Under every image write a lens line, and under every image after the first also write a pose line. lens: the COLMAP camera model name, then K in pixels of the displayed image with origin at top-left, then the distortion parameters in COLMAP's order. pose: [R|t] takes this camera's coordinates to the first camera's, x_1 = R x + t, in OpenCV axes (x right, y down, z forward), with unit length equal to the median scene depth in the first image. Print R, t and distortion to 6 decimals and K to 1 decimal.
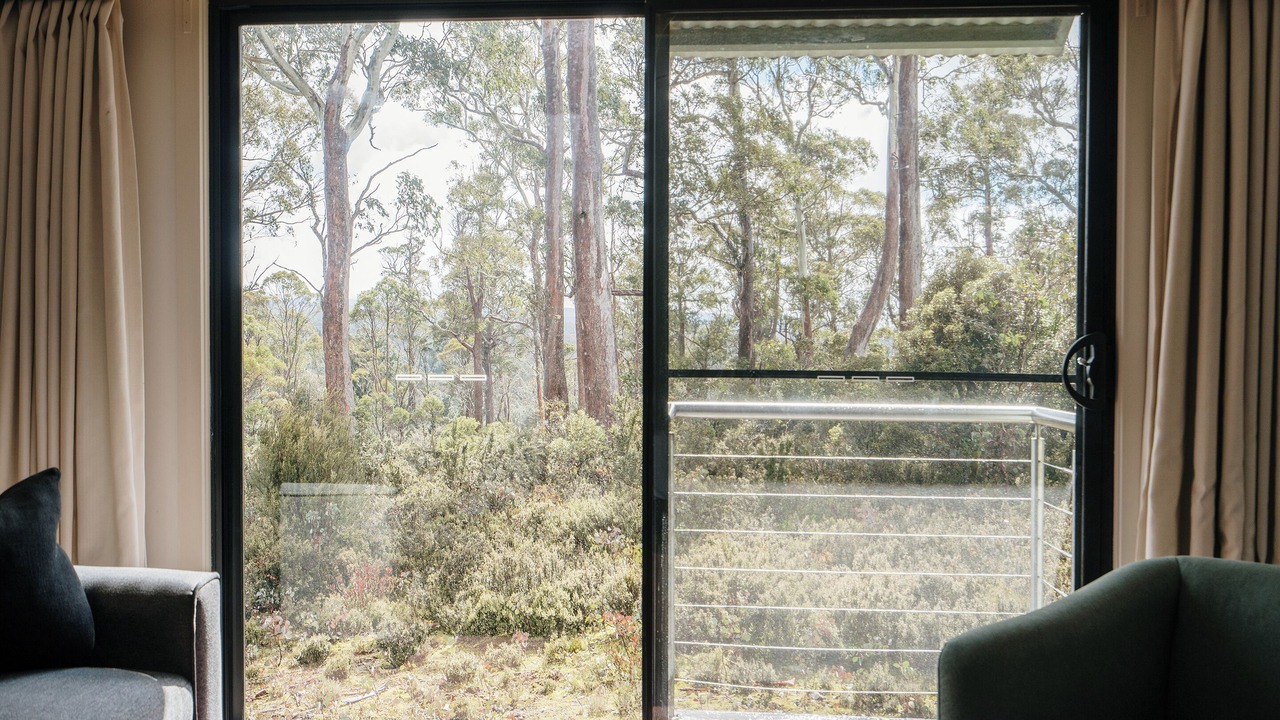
lens RADIAL K [[1001.7, 0, 656.8], [0, 1001.7, 359.4], [0, 0, 1]] dist [0.032409, 0.002483]
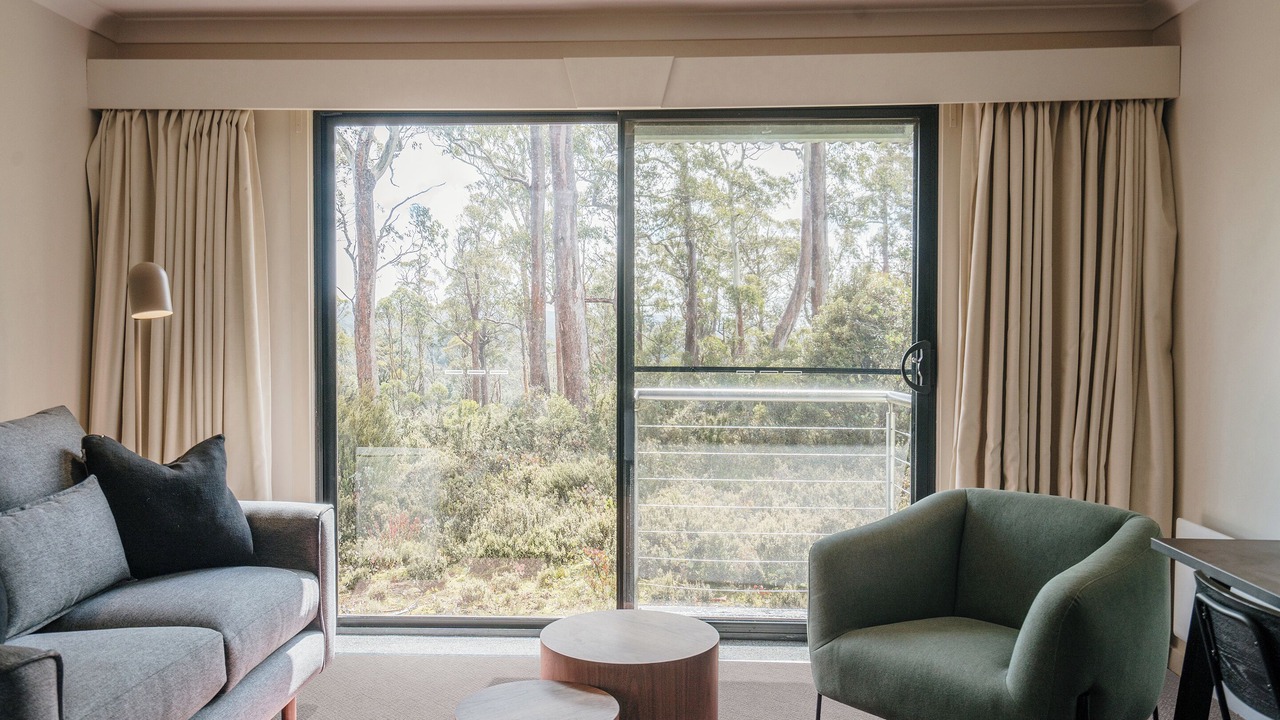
lens RADIAL K [[909.7, 0, 640.0], [0, 909.7, 360.0], [0, 0, 1]] dist [0.001204, 0.000570]
pose [[0.999593, -0.002163, 0.028437, -0.008894], [0.001757, 0.999897, 0.014272, -0.008950], [-0.028465, -0.014216, 0.999494, -0.157953]]
